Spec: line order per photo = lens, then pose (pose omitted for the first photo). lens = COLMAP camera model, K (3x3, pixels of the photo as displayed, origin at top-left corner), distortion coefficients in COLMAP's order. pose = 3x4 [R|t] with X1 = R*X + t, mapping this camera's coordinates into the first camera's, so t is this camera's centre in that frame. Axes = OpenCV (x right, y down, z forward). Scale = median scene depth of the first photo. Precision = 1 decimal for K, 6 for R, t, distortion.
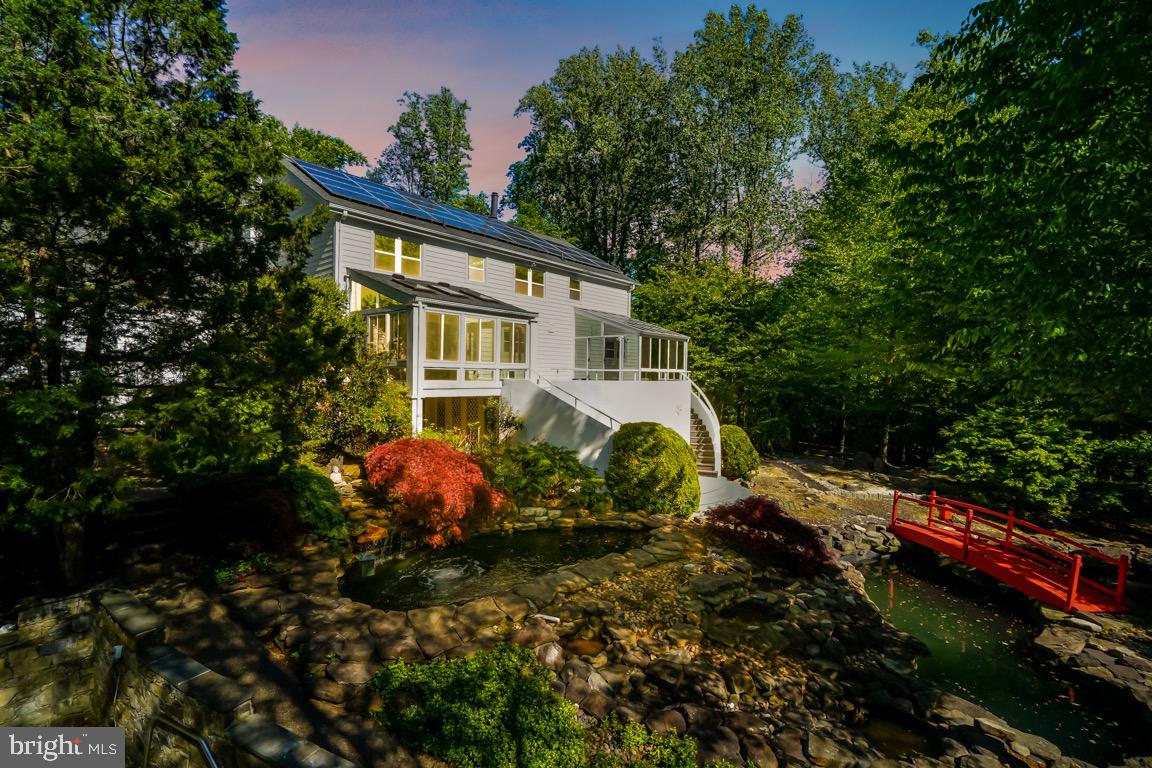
lens RADIAL K [[524.0, 0, 573.9], [0, 524.0, 378.5], [0, 0, 1]] dist [-0.027241, 0.003574]
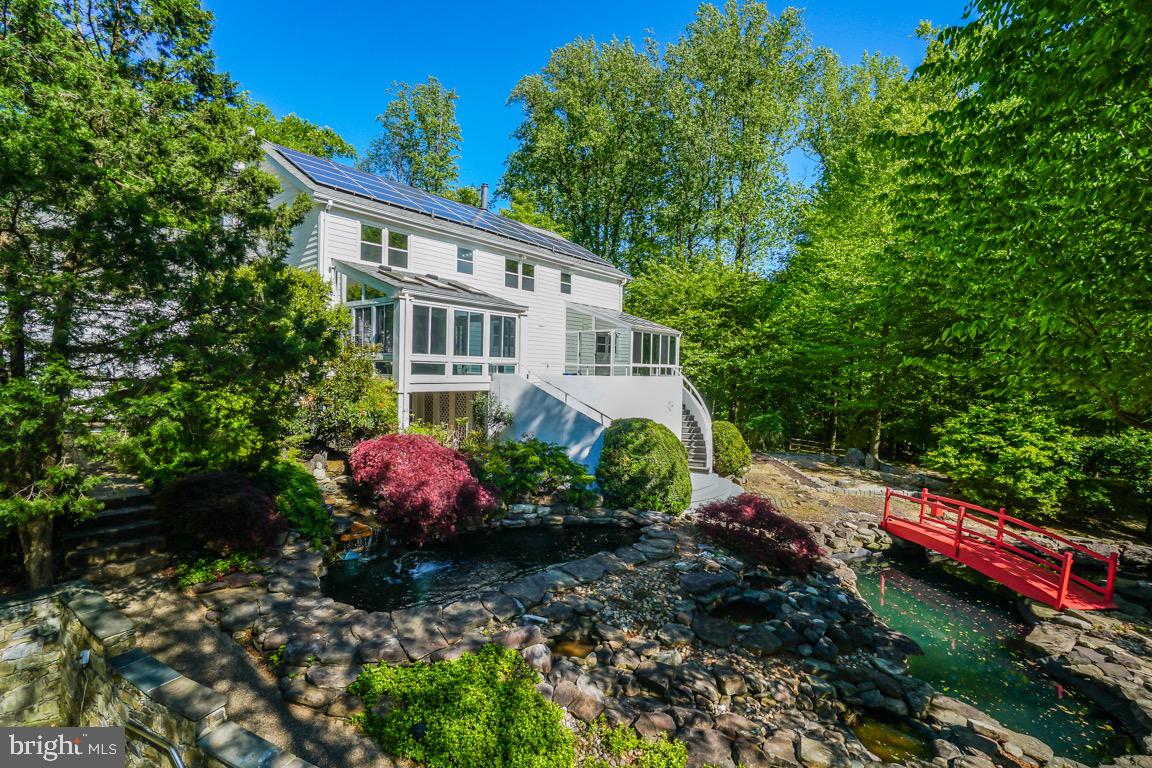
lens RADIAL K [[524.0, 0, 571.1], [0, 524.0, 382.5], [0, 0, 1]] dist [-0.027241, 0.003574]
pose [[0.999929, 0.004274, 0.011158, 0.002505], [-0.004465, 0.999844, 0.017118, 0.000305], [-0.011083, -0.017167, 0.999791, 0.024180]]
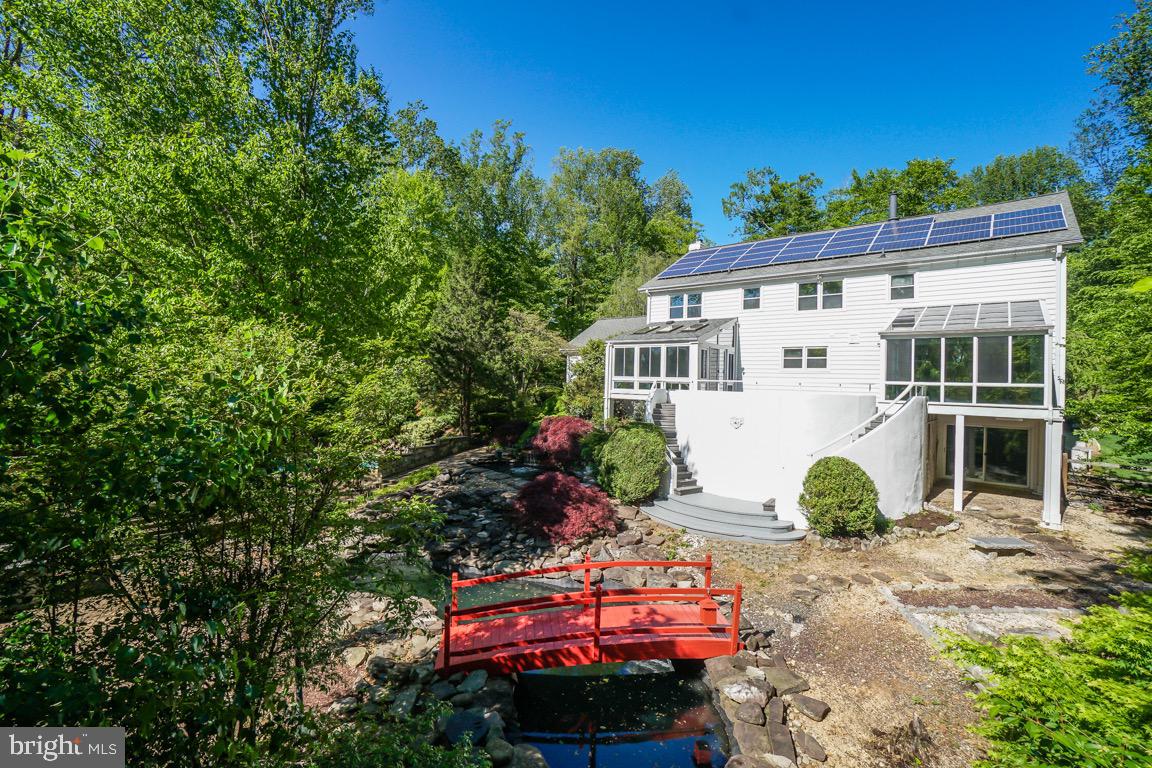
lens RADIAL K [[524.0, 0, 578.8], [0, 524.0, 377.9], [0, 0, 1]] dist [-0.027241, 0.003574]
pose [[-0.024570, -0.023933, -0.999412, 1.666905], [-0.037527, 0.999031, -0.023001, 0.015376], [0.998994, 0.036940, -0.025444, 1.100761]]
